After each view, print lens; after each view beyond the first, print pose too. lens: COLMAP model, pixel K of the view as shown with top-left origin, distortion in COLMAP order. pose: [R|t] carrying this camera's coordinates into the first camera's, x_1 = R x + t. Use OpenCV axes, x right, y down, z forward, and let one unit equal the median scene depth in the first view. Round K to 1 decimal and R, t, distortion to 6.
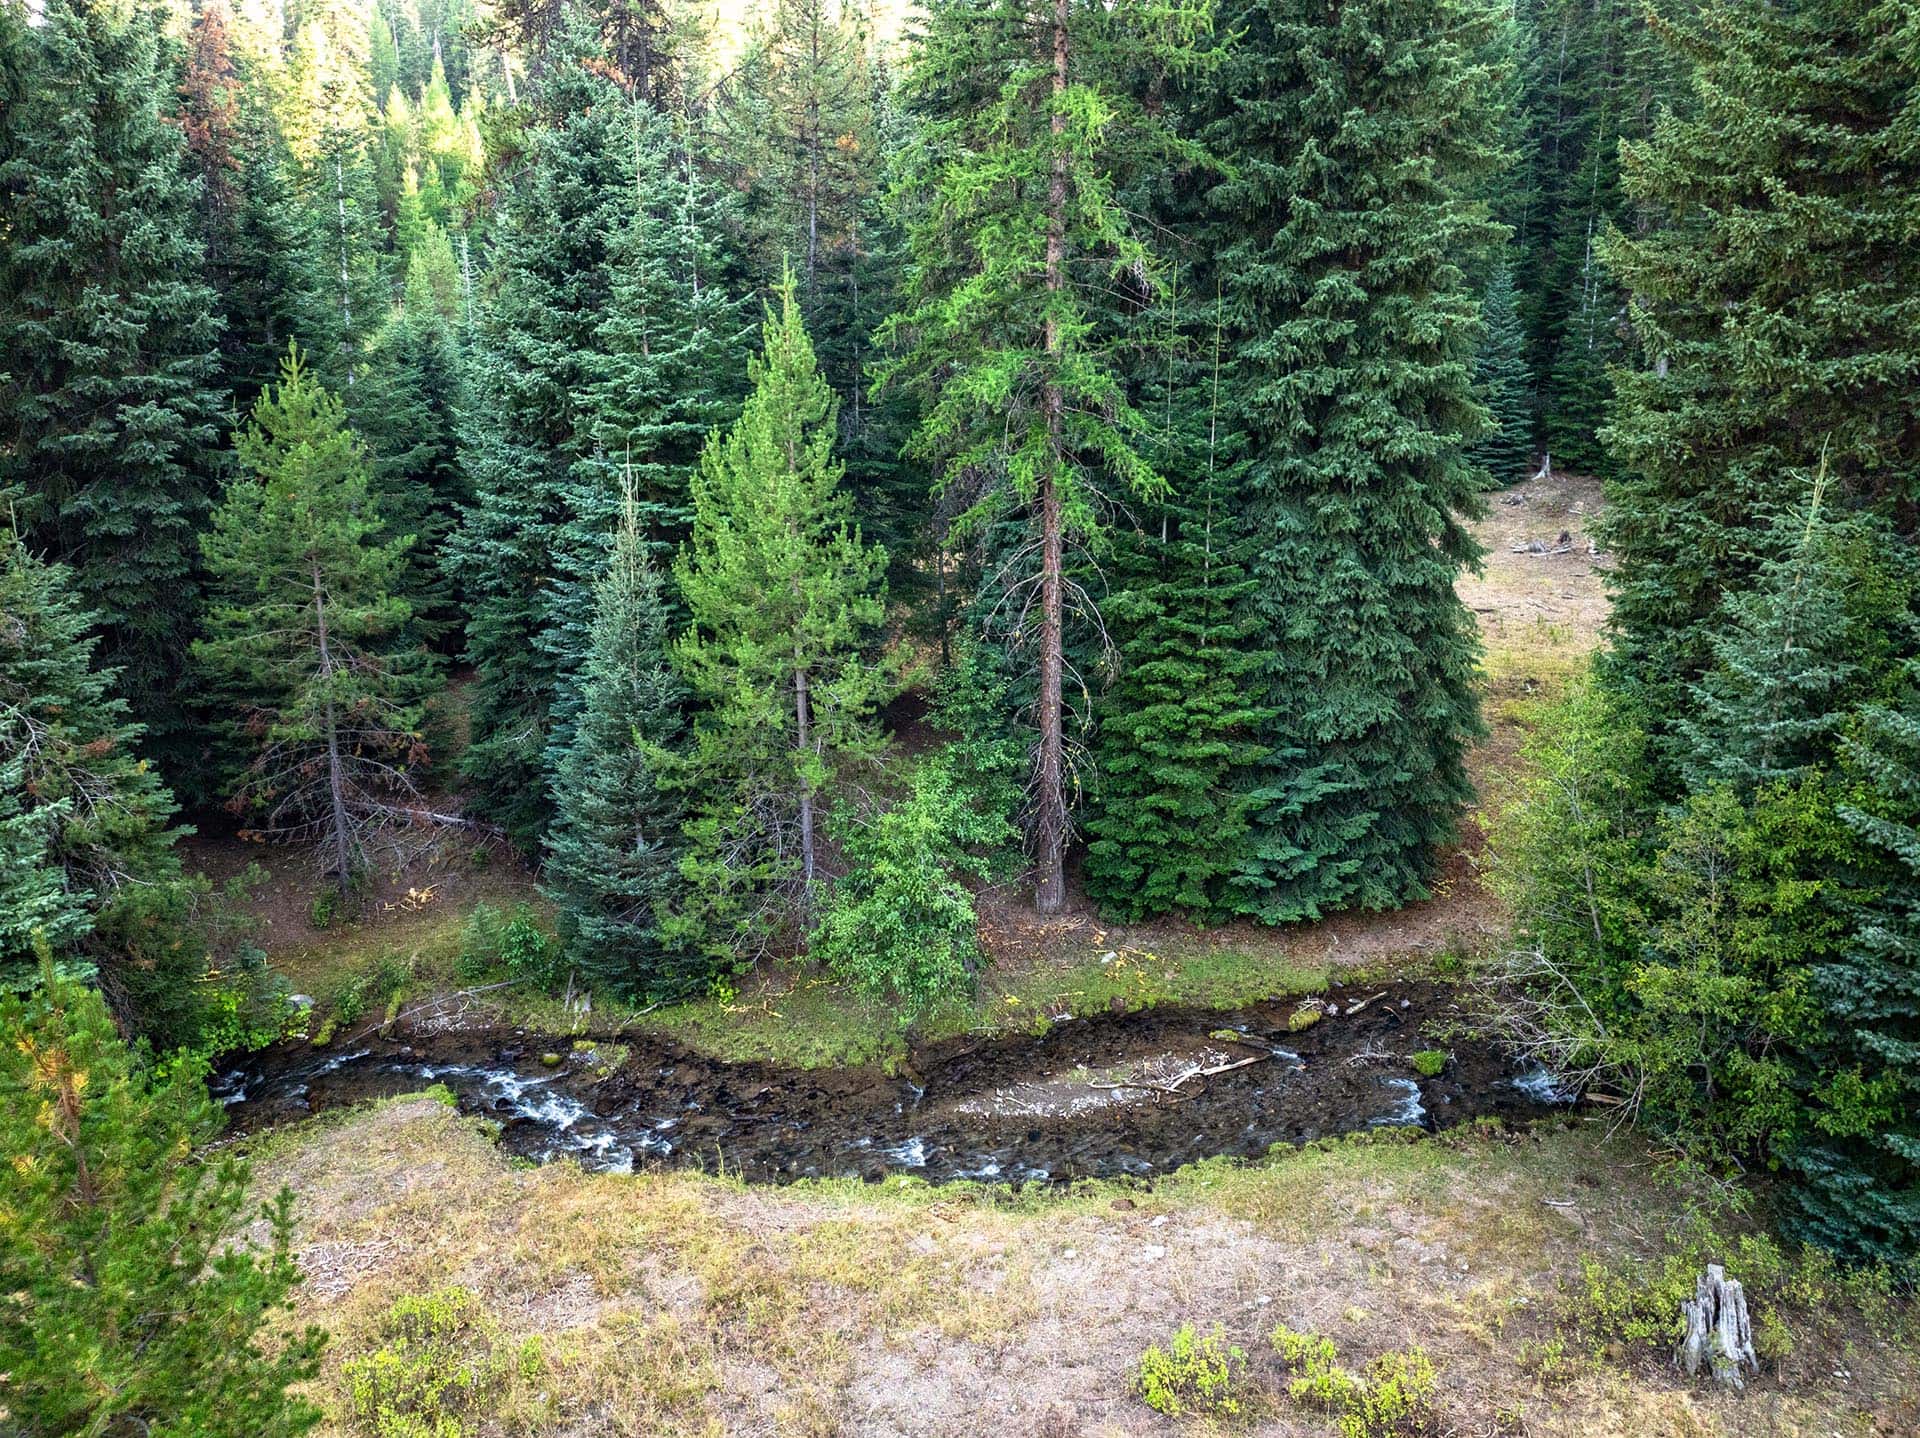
lens RADIAL K [[1361.6, 0, 960.7], [0, 1361.6, 720.9], [0, 0, 1]] dist [-0.059241, 0.036473]
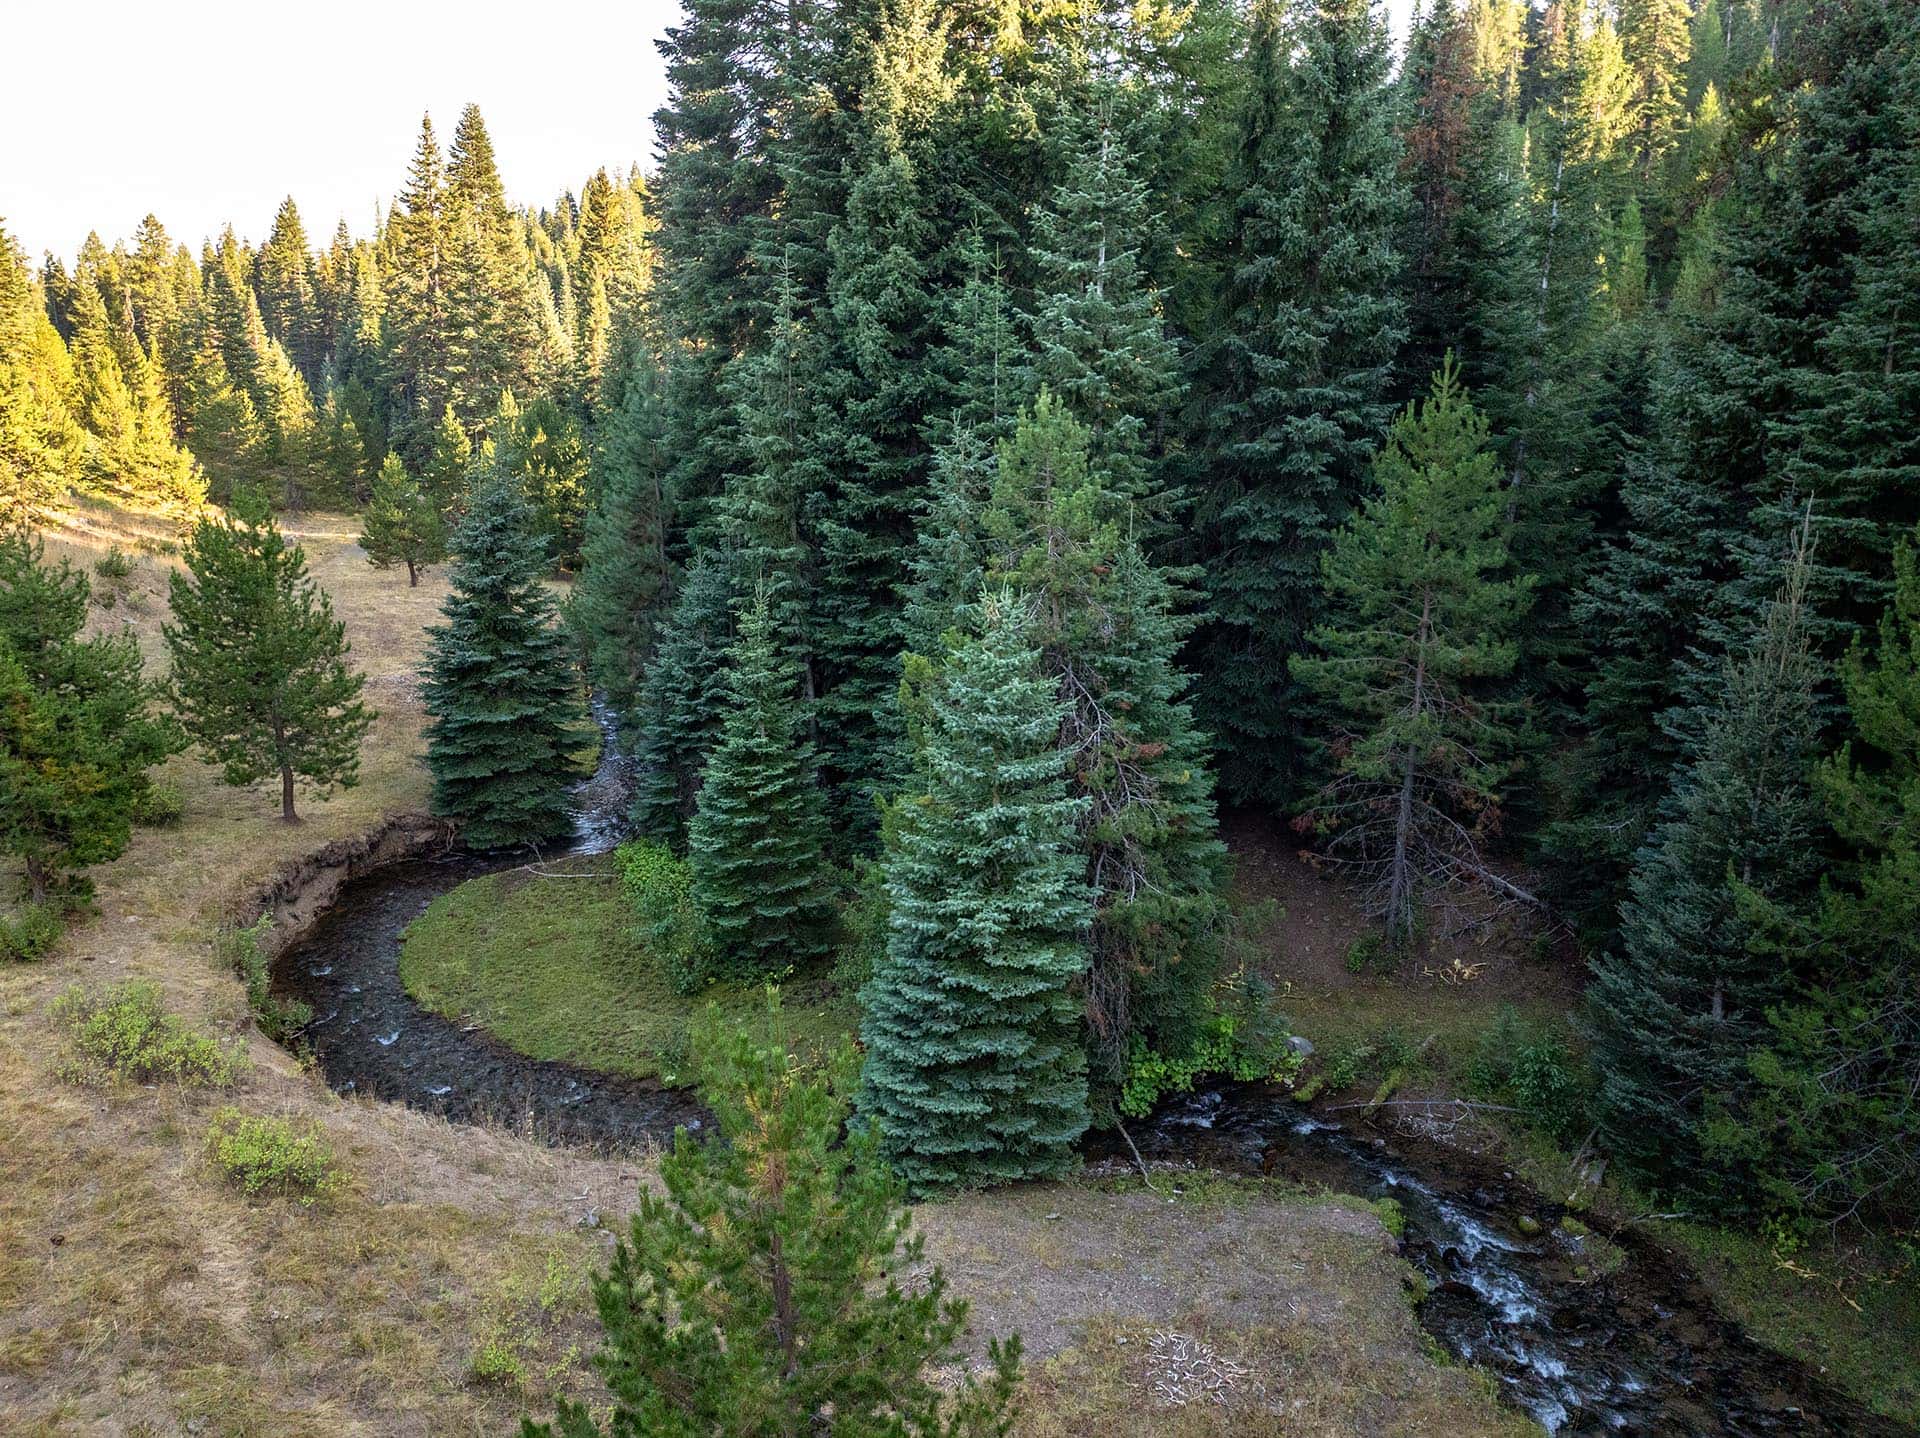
lens RADIAL K [[1361.6, 0, 960.7], [0, 1361.6, 720.9], [0, 0, 1]] dist [-0.059241, 0.036473]
pose [[0.650120, 0.186330, -0.736631, 0.013657], [-0.195326, 0.977869, 0.074964, -0.036743], [0.734297, 0.095148, 0.672127, 0.141144]]
